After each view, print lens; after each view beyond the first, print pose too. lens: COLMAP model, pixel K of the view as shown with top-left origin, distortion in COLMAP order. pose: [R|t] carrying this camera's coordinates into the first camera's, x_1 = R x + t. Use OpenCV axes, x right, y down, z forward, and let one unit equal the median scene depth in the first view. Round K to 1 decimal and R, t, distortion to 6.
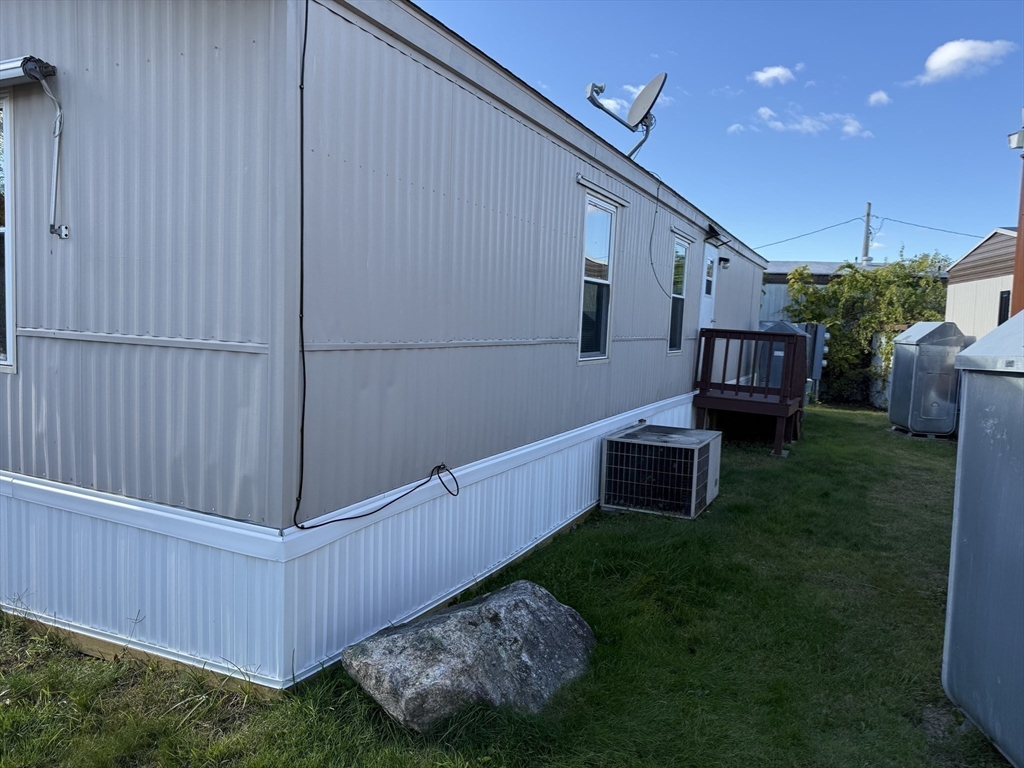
lens RADIAL K [[719.1, 0, 512.0], [0, 719.1, 384.0], [0, 0, 1]] dist [0.076354, -0.102829]
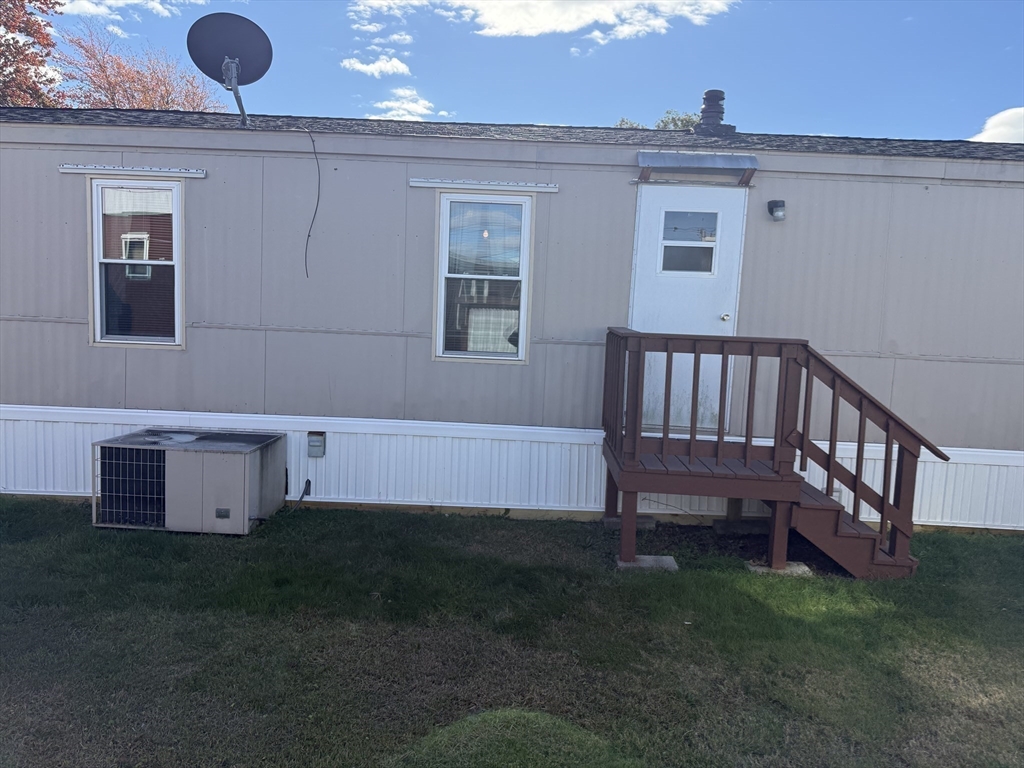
lens RADIAL K [[728.1, 0, 512.0], [0, 728.1, 384.0], [0, 0, 1]] dist [0.036171, 0.000990]
pose [[0.417244, 0.067024, -0.906320, 0.750689], [-0.104890, 0.994164, 0.025232, -0.039050], [0.902721, 0.084536, 0.421839, 0.666218]]
